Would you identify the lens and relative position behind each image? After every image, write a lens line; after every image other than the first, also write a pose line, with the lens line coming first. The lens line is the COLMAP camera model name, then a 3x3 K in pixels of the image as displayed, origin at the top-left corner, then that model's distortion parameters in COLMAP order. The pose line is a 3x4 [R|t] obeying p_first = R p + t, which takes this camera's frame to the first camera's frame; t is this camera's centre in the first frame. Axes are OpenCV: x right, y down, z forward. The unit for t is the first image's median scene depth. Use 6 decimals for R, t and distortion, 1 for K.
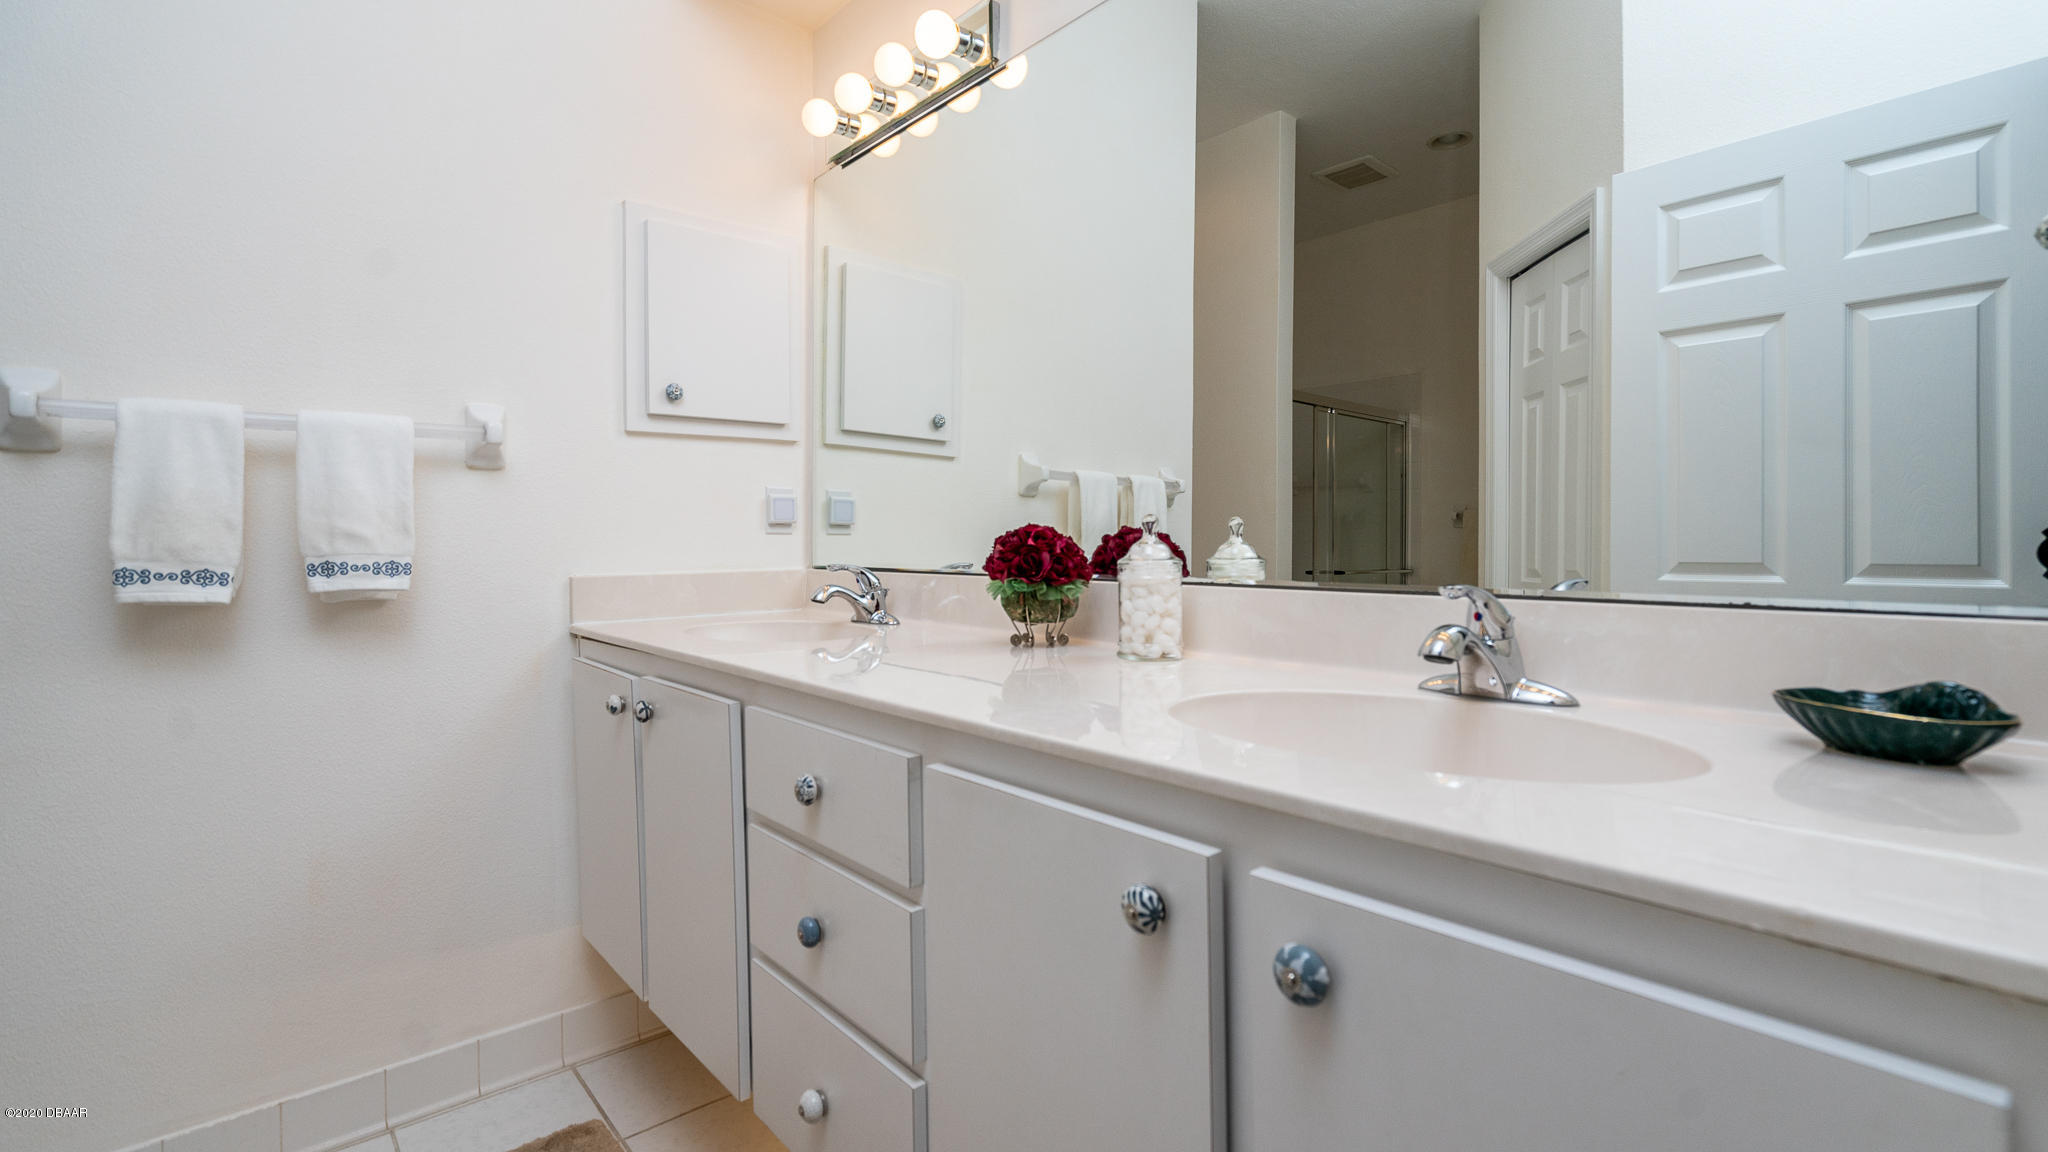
lens RADIAL K [[901.6, 0, 1024.0], [0, 901.6, 576.0], [0, 0, 1]] dist [-0.009504, -0.000043]
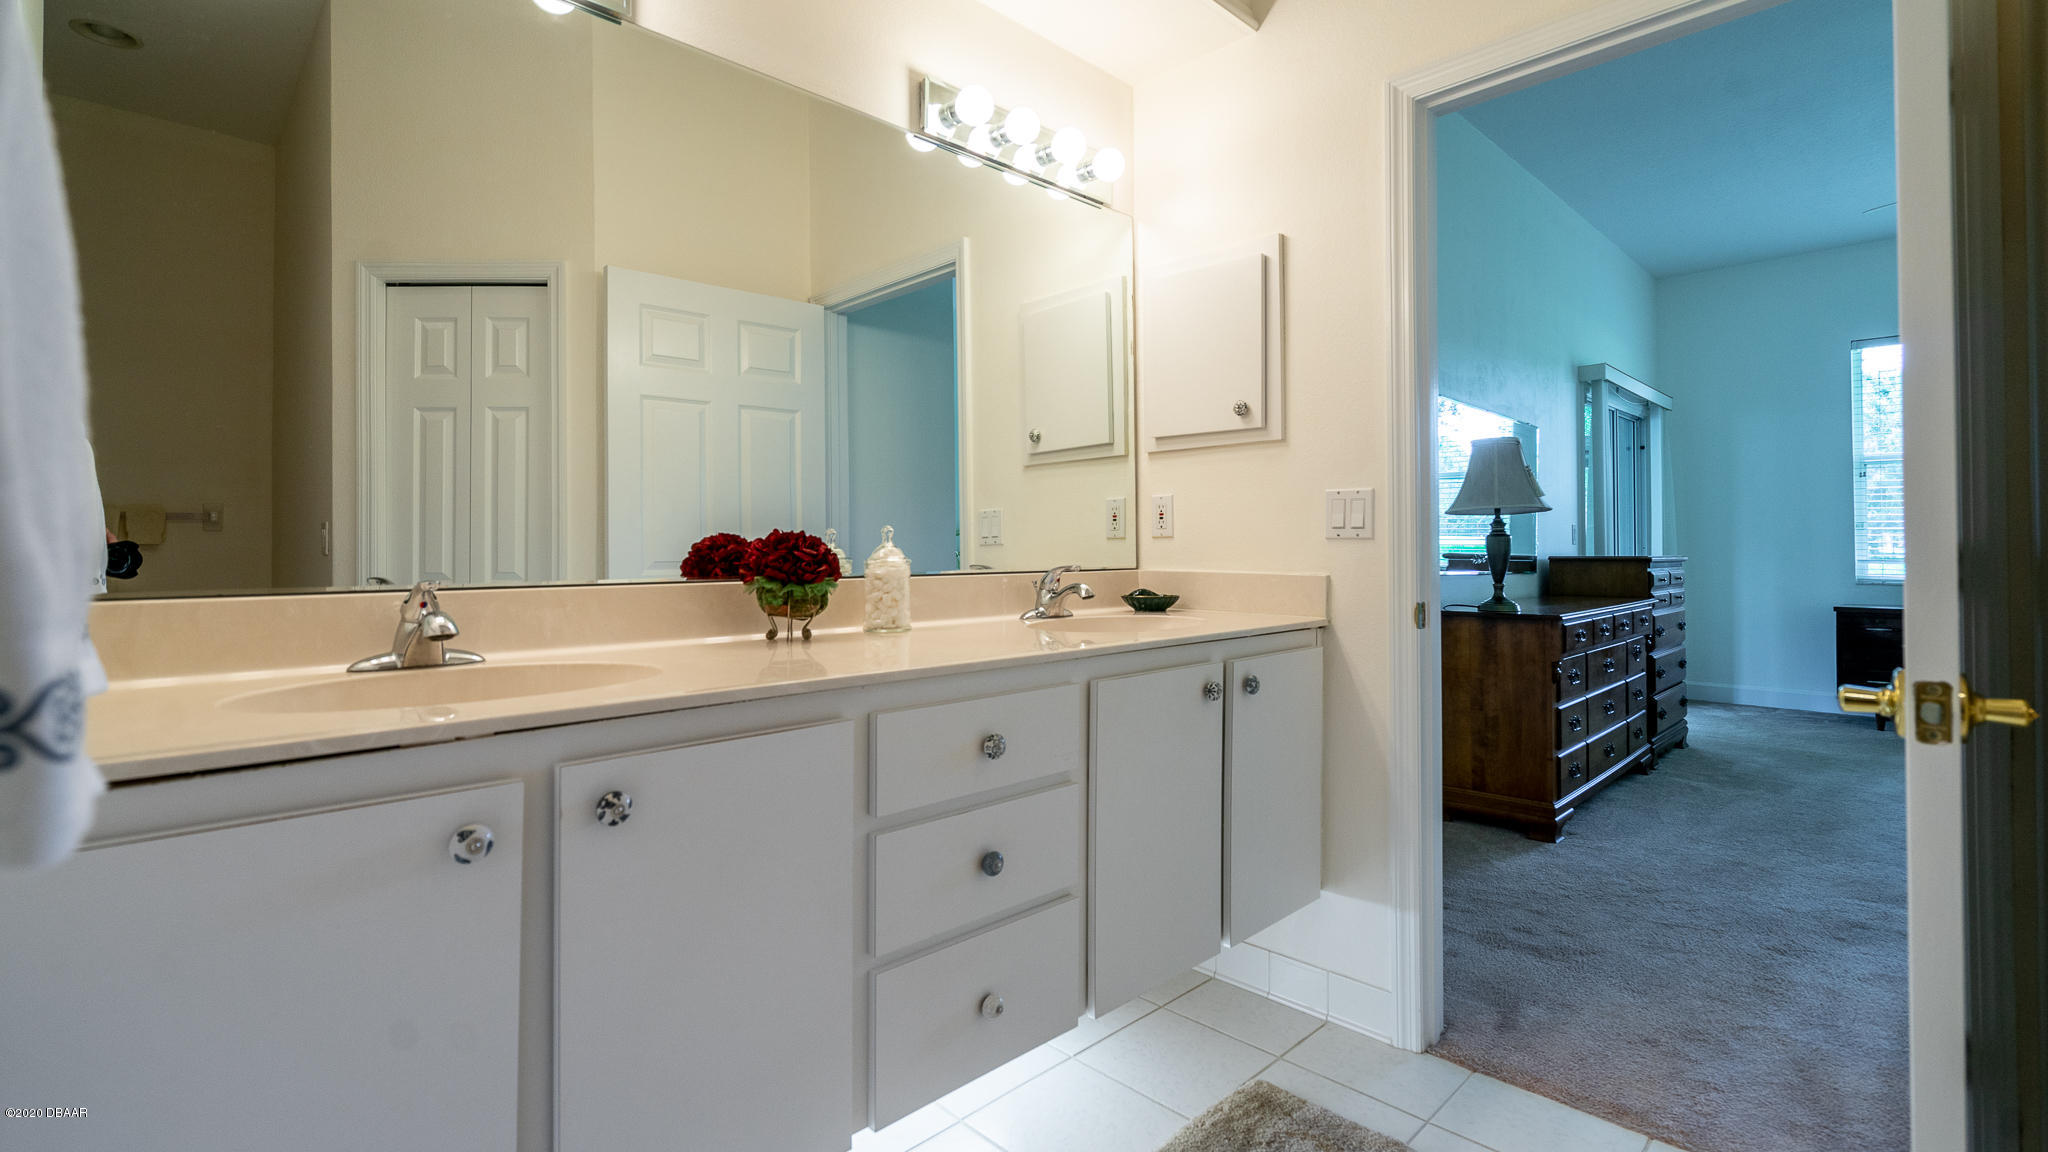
lens RADIAL K [[923.7, 0, 1035.0], [0, 923.7, 580.4], [0, 0, 1]] dist [-0.006755, 0.000279]
pose [[-0.045098, -0.032431, 0.998456, -1.134749], [0.026736, 0.999076, 0.033659, -0.023631], [-0.998625, 0.028212, -0.044189, 0.726779]]
